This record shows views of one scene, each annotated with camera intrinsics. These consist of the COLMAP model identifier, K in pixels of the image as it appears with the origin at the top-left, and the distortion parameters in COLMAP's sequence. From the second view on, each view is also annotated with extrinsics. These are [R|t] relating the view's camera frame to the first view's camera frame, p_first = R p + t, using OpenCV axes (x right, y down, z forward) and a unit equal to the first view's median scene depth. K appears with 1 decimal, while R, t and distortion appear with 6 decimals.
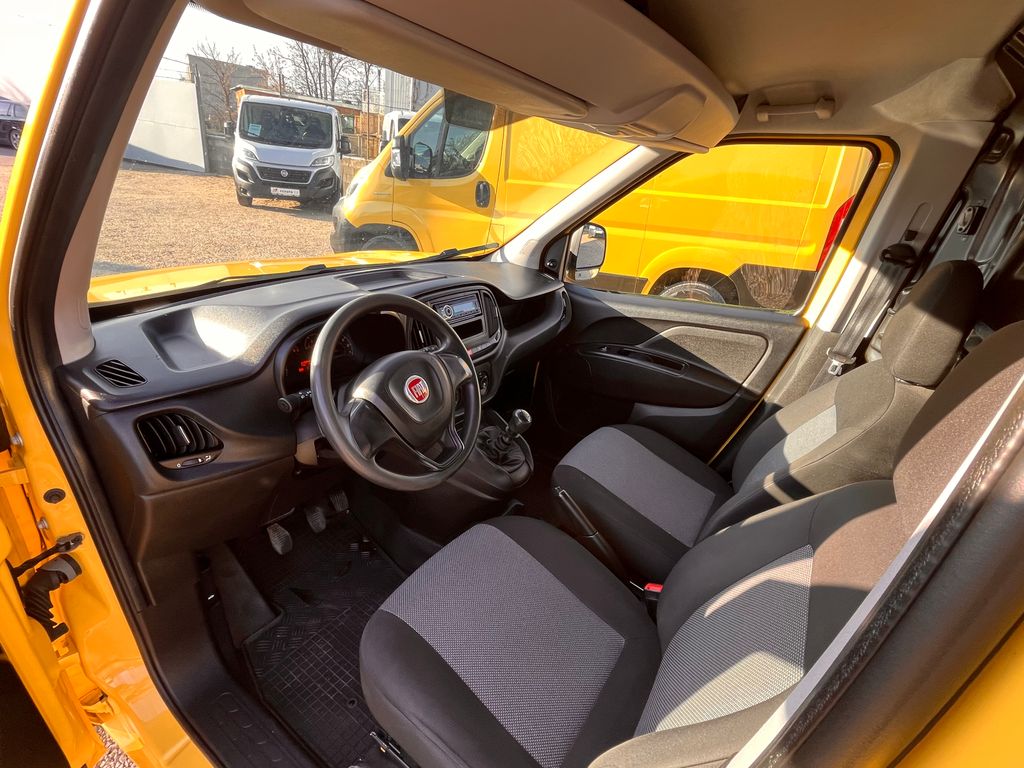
lens RADIAL K [[480.7, 0, 511.4], [0, 480.7, 385.2], [0, 0, 1]] dist [-0.005246, -0.001001]
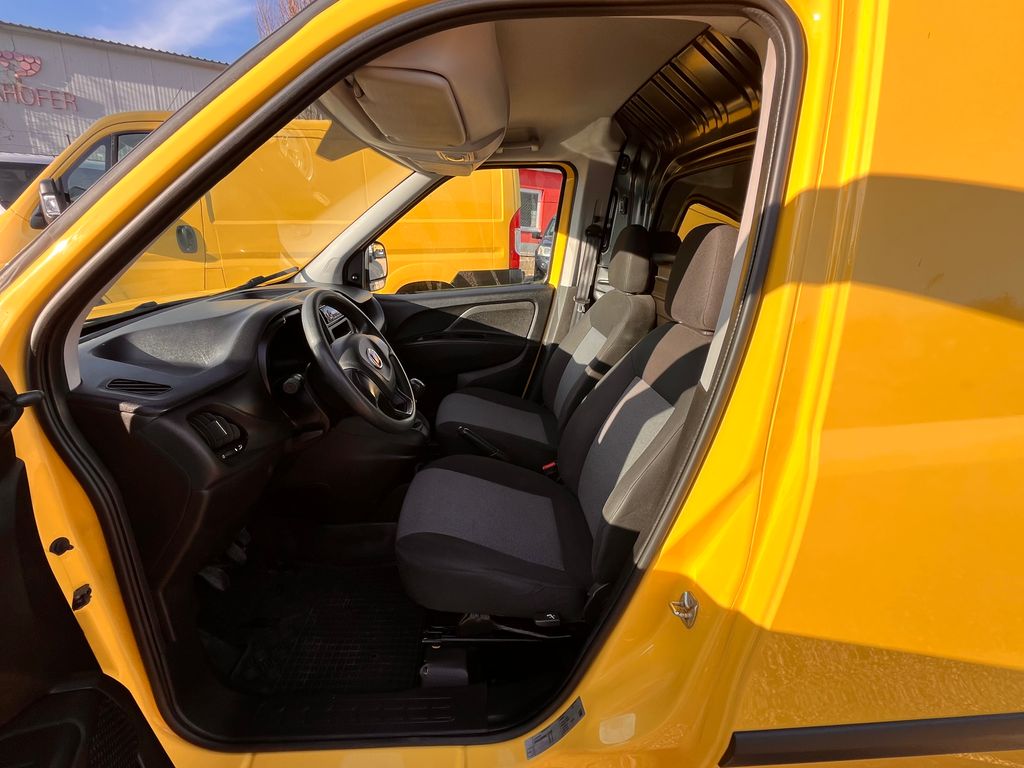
lens RADIAL K [[480.7, 0, 508.3], [0, 480.7, 386.3], [0, 0, 1]] dist [-0.005246, -0.001001]
pose [[0.805679, -0.259809, 0.532334, -0.397387], [0.294240, 0.955501, 0.021011, 0.102422], [-0.514105, 0.139706, 0.846273, -0.149858]]
